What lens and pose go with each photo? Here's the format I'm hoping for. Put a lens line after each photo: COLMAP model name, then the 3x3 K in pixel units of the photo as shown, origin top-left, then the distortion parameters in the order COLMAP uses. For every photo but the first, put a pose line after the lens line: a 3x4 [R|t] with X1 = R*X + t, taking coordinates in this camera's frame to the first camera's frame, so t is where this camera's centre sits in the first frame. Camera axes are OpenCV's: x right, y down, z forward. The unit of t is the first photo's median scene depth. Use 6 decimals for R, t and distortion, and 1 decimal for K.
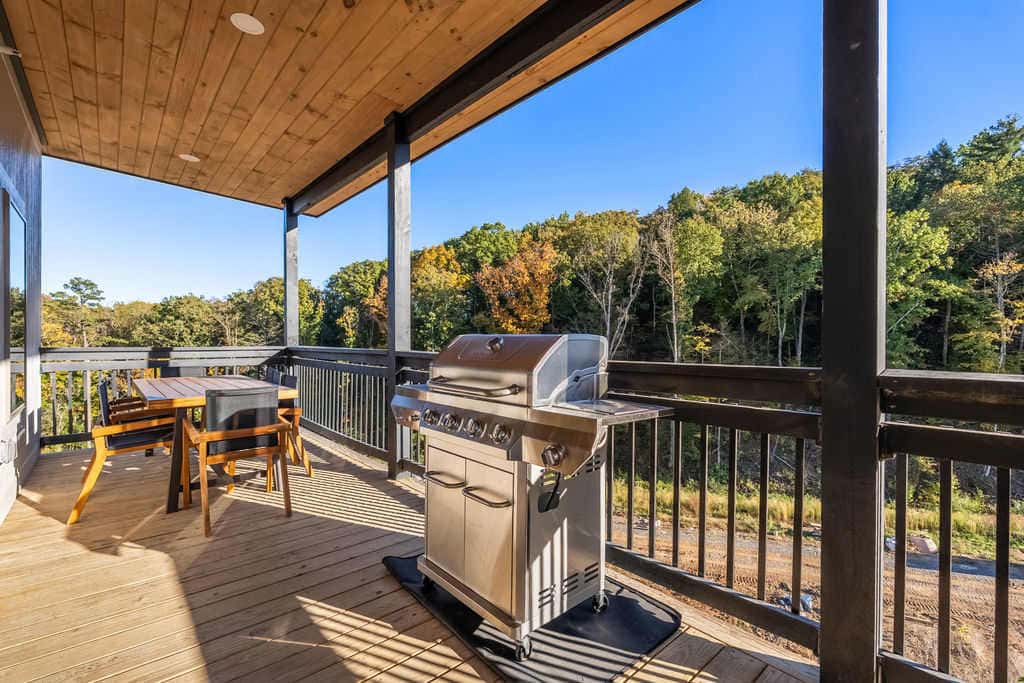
lens RADIAL K [[452.0, 0, 511.0], [0, 452.0, 337.7], [0, 0, 1]] dist [0.000507, -0.000194]
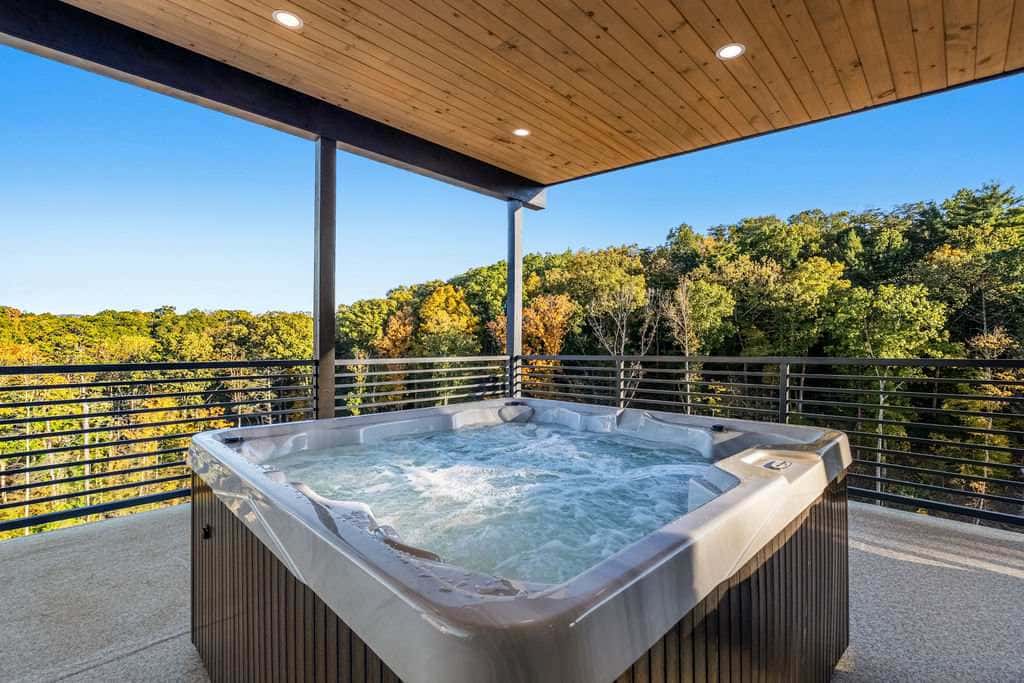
lens RADIAL K [[452.0, 0, 516.8], [0, 452.0, 350.9], [0, 0, 1]] dist [0.000507, -0.000194]
pose [[0.998757, 0.002387, 0.049778, -0.065215], [-0.003204, 0.999861, 0.016351, -0.092290], [-0.049732, -0.016491, 0.998626, -0.014436]]
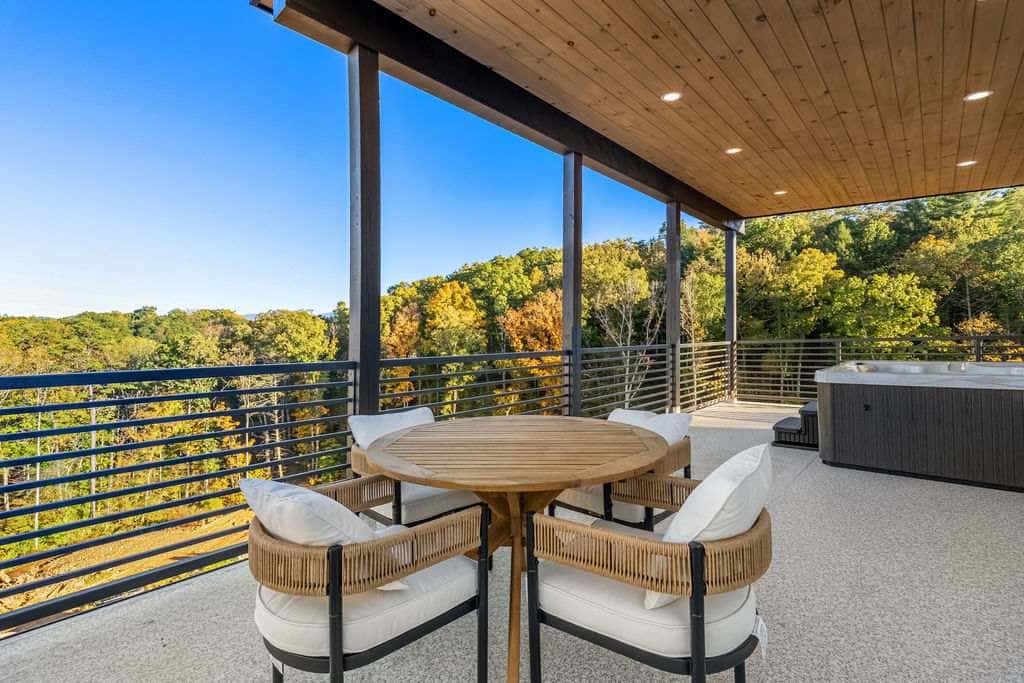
lens RADIAL K [[452.0, 0, 517.2], [0, 452.0, 338.4], [0, 0, 1]] dist [0.000507, -0.000194]
pose [[0.996789, -0.017665, 0.078095, -0.113584], [0.017487, 0.999843, 0.002957, -0.092146], [-0.078135, -0.001582, 0.996942, -0.036900]]
